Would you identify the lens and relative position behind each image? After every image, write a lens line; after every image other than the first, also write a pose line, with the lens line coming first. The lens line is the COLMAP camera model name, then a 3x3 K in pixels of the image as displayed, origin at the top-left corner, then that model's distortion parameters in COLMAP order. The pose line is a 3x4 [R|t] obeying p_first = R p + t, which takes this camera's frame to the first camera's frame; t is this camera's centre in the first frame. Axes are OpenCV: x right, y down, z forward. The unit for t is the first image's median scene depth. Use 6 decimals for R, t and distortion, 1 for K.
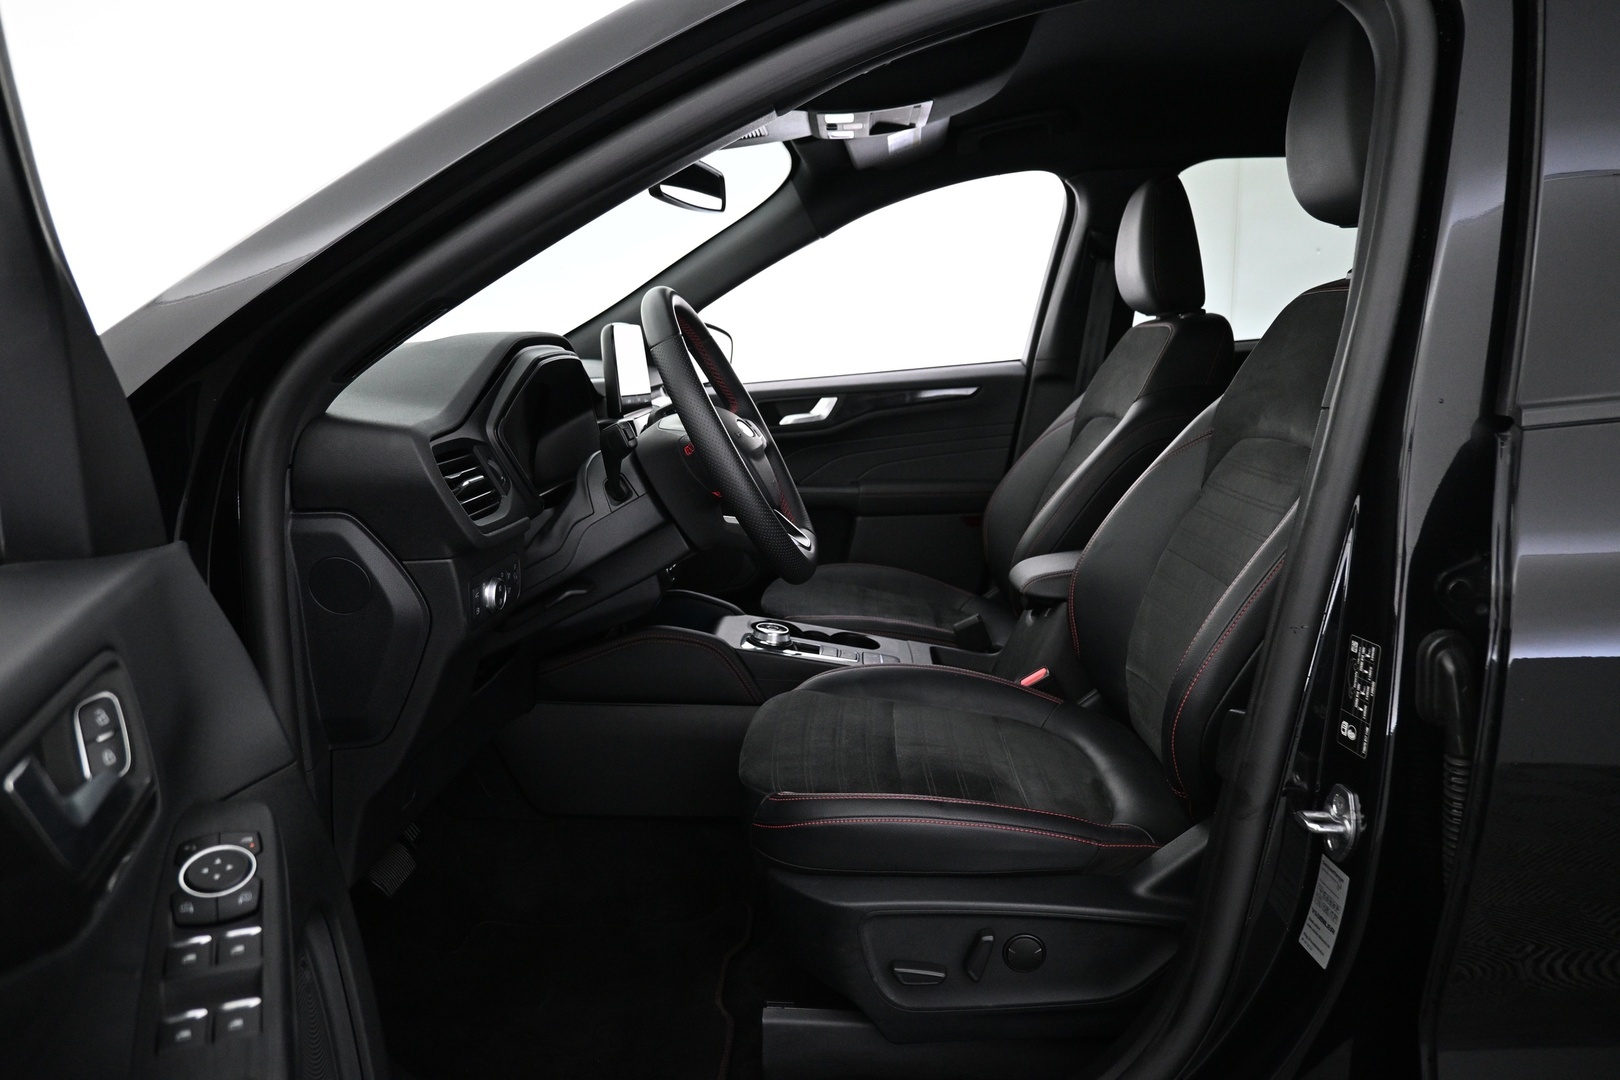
lens RADIAL K [[1085.4, 0, 806.3], [0, 1085.4, 544.3], [0, 0, 1]] dist [0.006833, -0.001776]
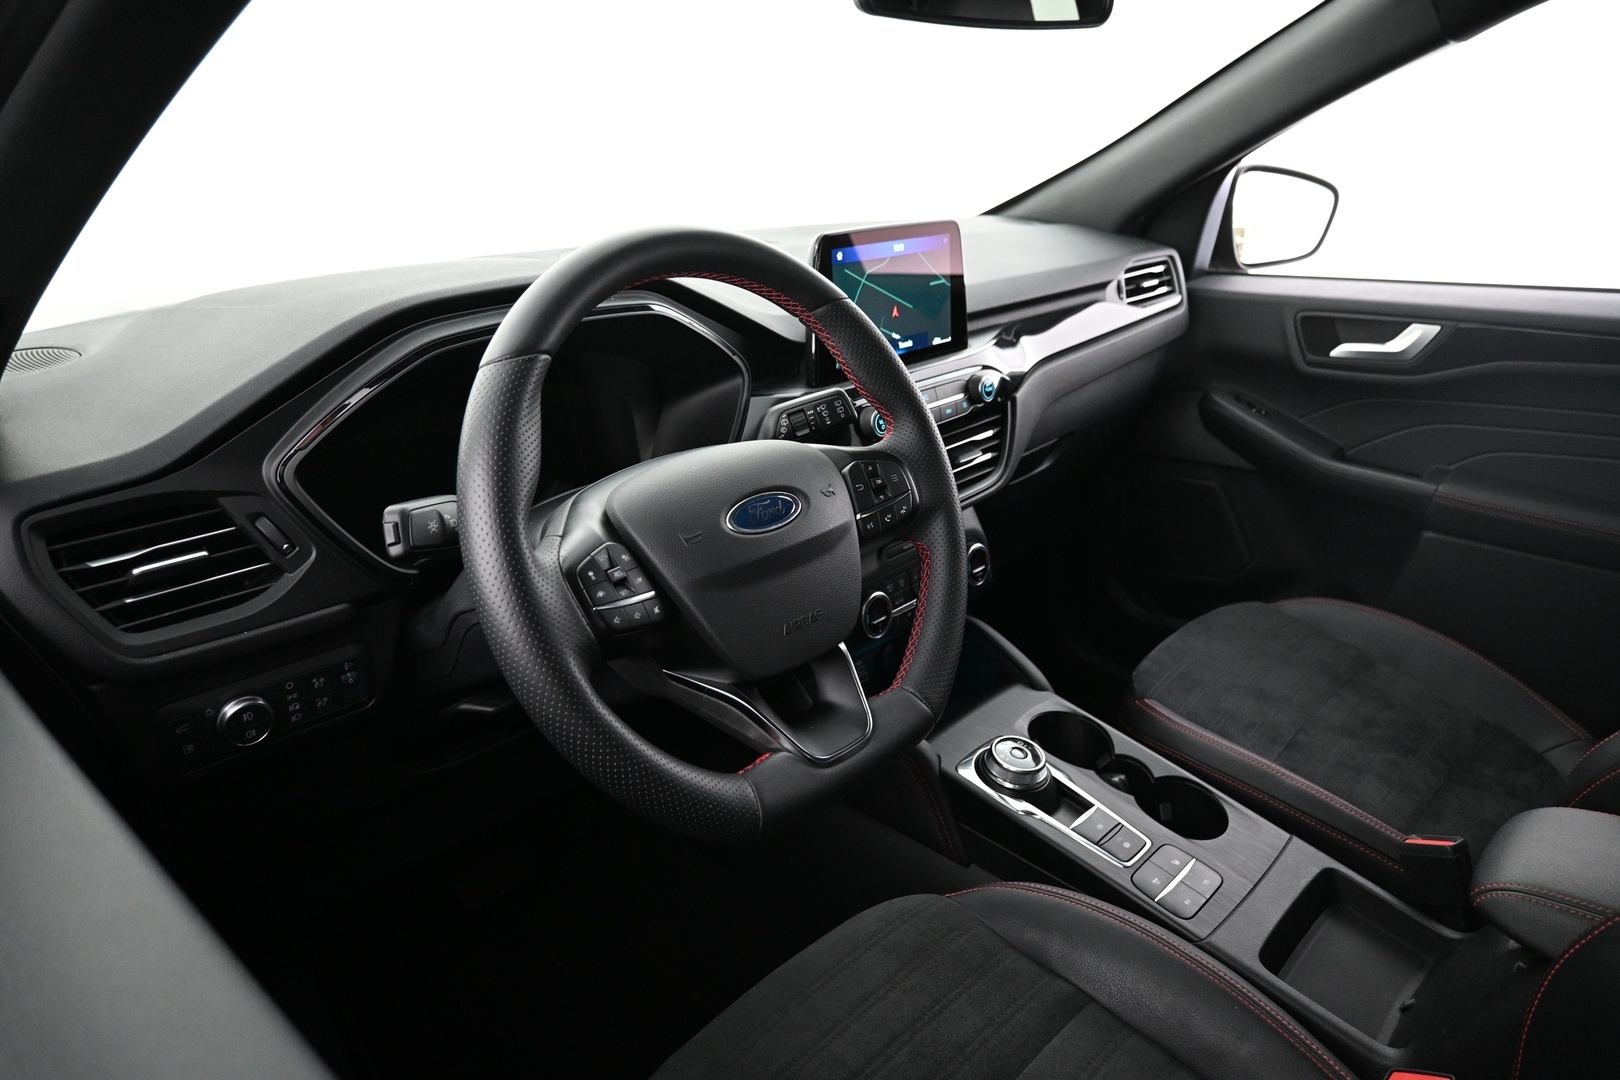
lens RADIAL K [[1085.4, 0, 802.9], [0, 1085.4, 536.2], [0, 0, 1]] dist [0.006833, -0.001776]
pose [[0.753231, 0.257400, -0.605300, 0.153122], [-0.136665, 0.961411, 0.238770, -0.119352], [0.643401, -0.097126, 0.759343, 0.326090]]
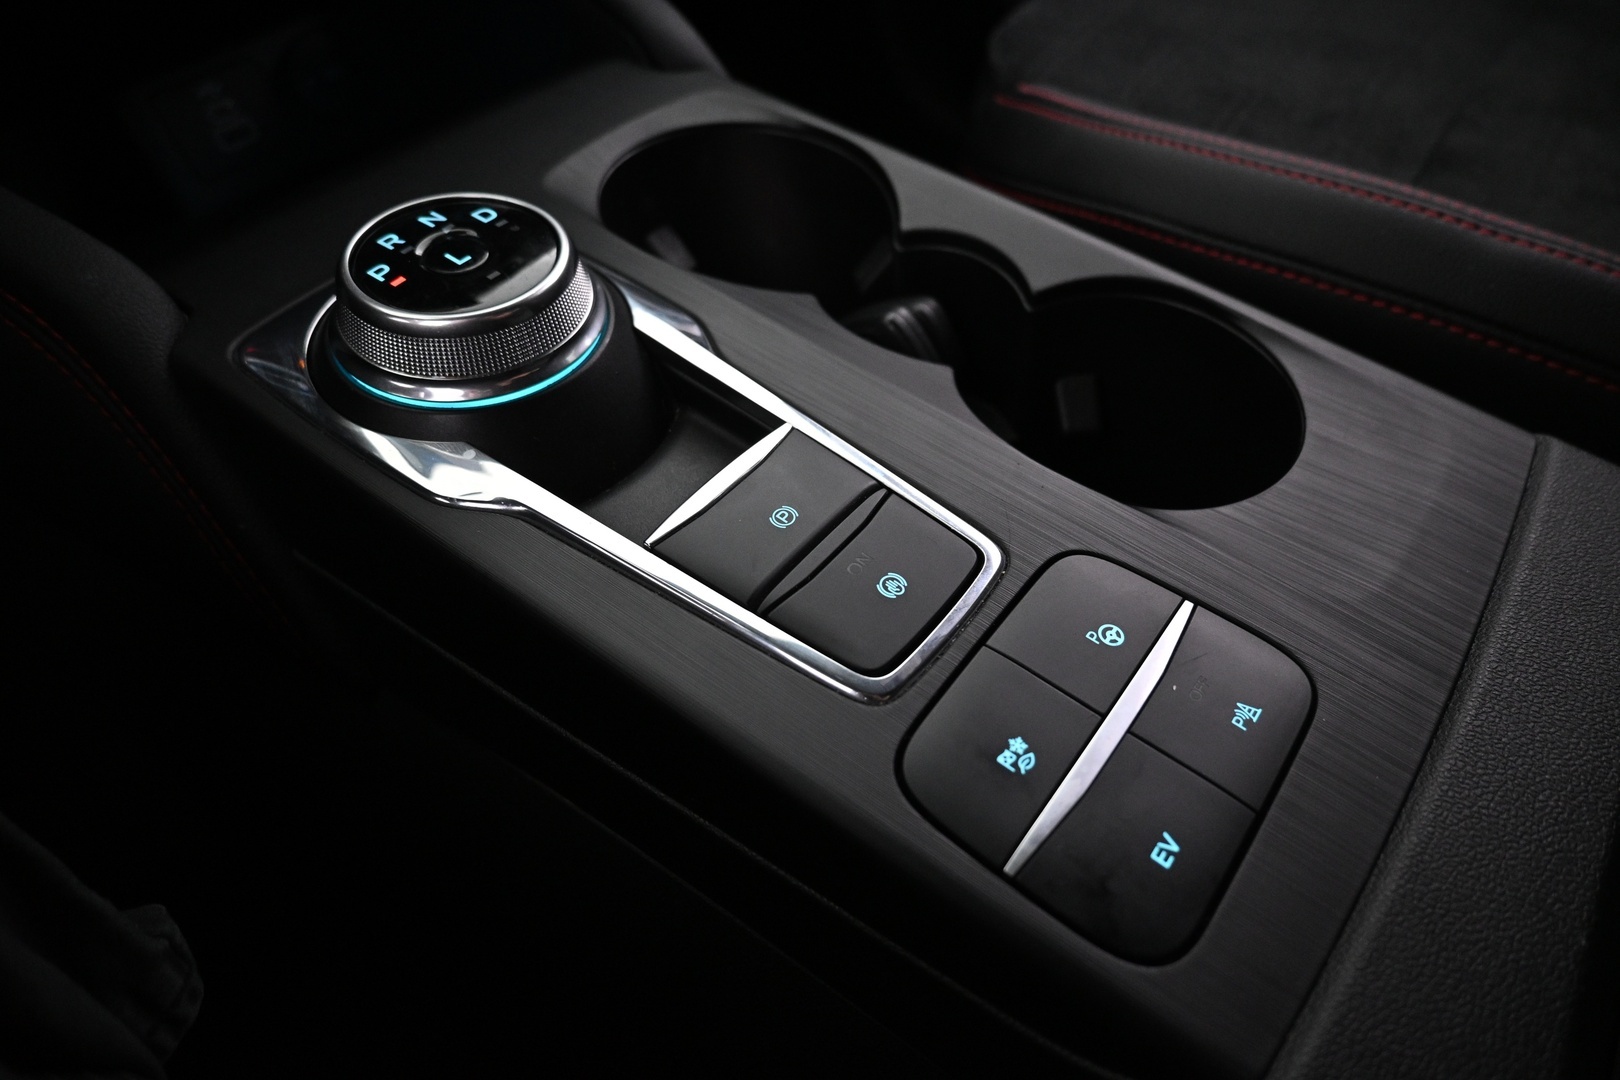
lens RADIAL K [[1085.4, 0, 813.8], [0, 1085.4, 536.2], [0, 0, 1]] dist [0.006833, -0.001776]
pose [[0.821017, 0.343935, -0.455675, 0.066342], [-0.039545, 0.830508, 0.555601, 0.012829], [0.569533, -0.438138, 0.695462, 0.624052]]
